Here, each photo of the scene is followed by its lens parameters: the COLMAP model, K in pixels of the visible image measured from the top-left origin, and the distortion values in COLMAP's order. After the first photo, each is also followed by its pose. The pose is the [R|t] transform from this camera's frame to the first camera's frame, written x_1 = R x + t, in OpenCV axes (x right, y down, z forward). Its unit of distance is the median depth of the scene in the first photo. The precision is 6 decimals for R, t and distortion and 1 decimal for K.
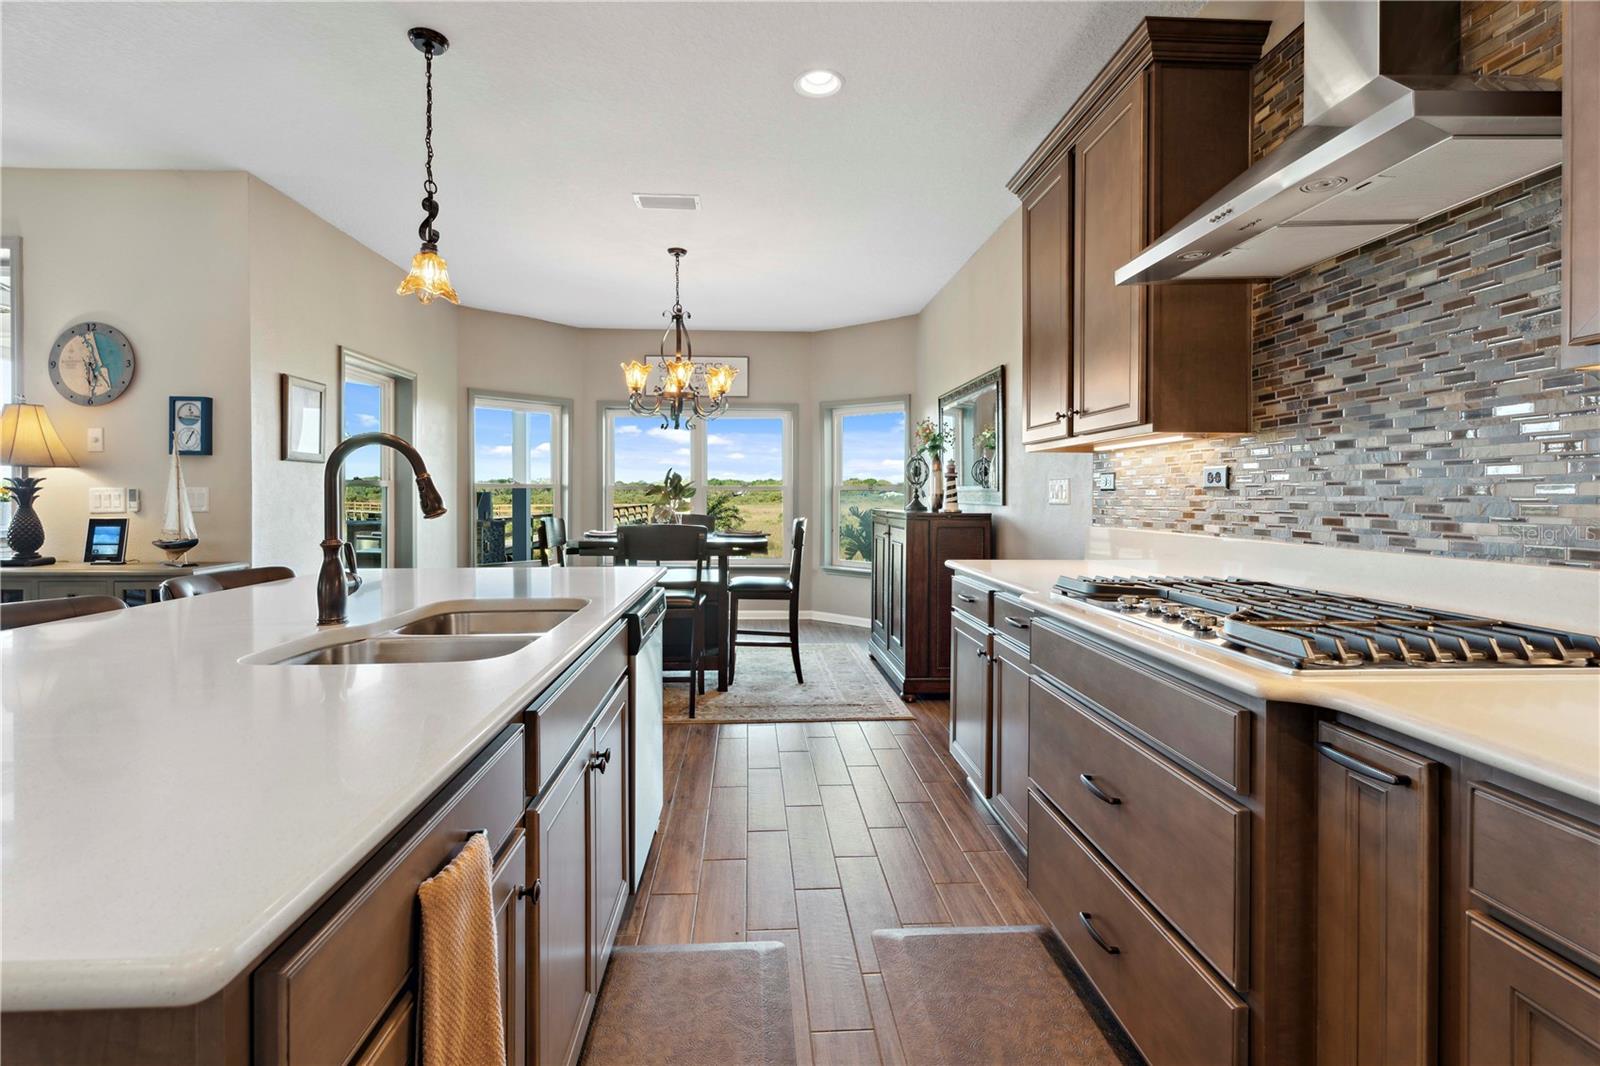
lens RADIAL K [[721.8, 0, 778.1], [0, 721.8, 498.1], [0, 0, 1]] dist [0.001344, -0.000087]
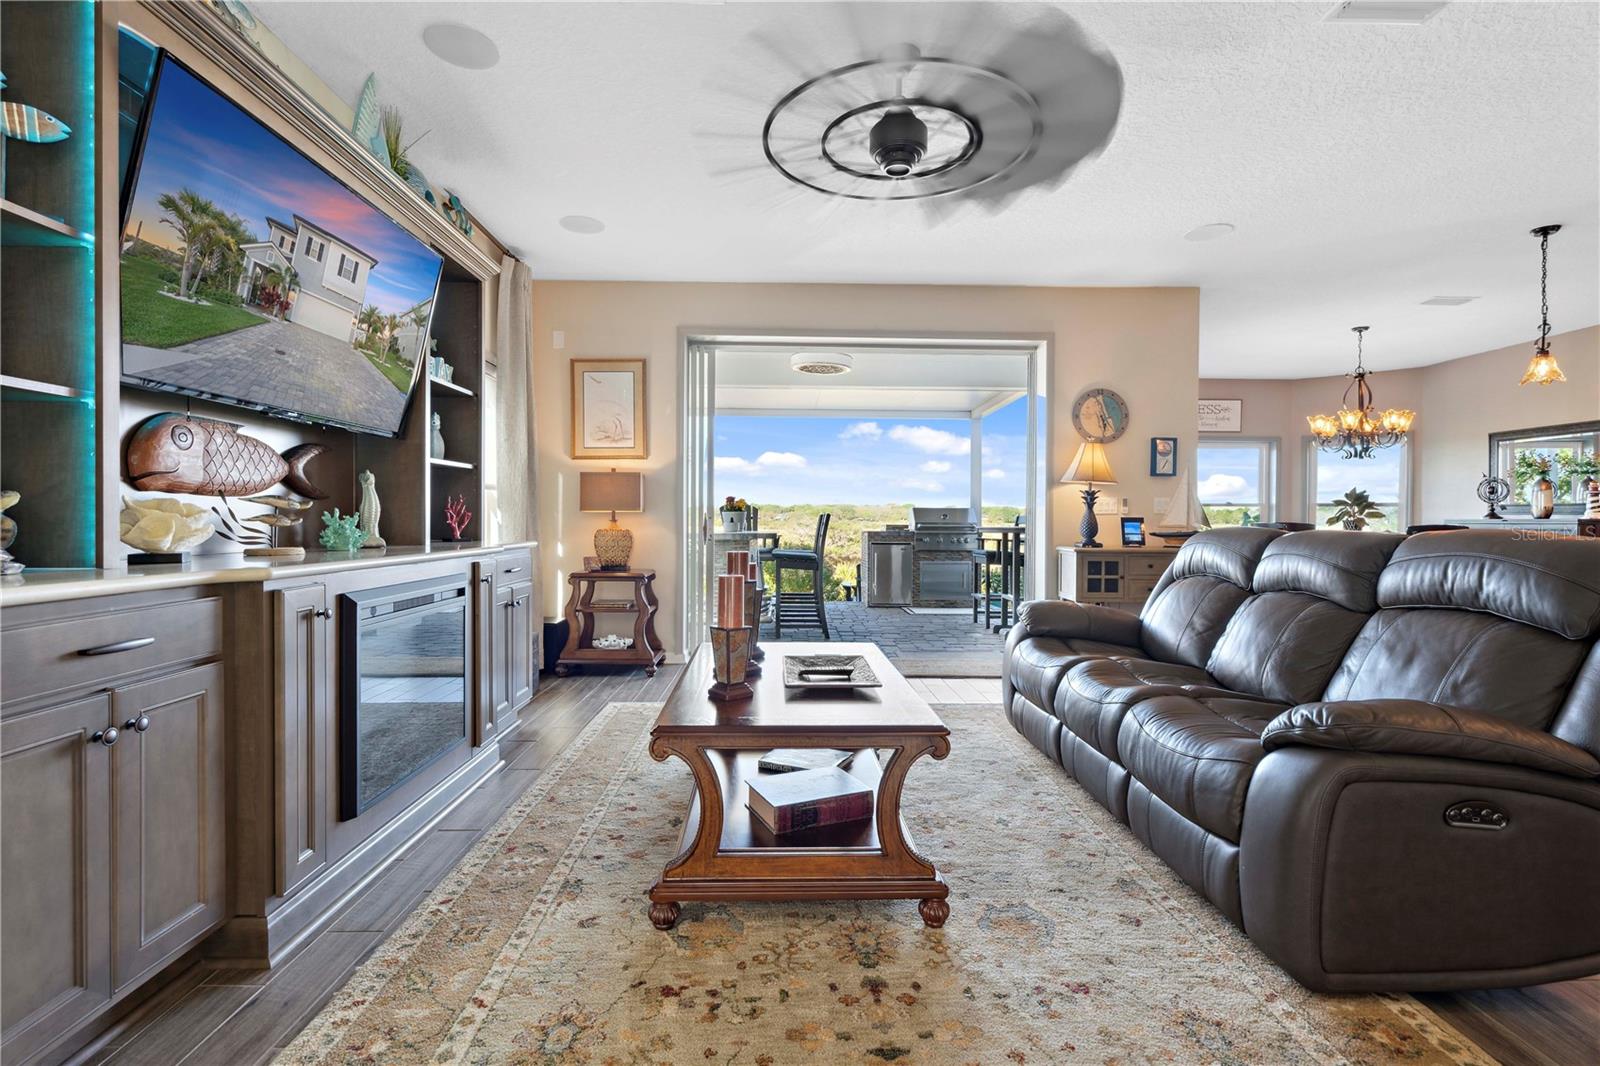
lens RADIAL K [[721.8, 0, 800.7], [0, 721.8, 524.5], [0, 0, 1]] dist [0.001344, -0.000087]
pose [[0.999861, -0.002447, -0.016464, -1.556314], [0.002403, 0.999993, -0.002724, 0.044641], [0.016471, 0.002684, 0.999861, -0.526508]]
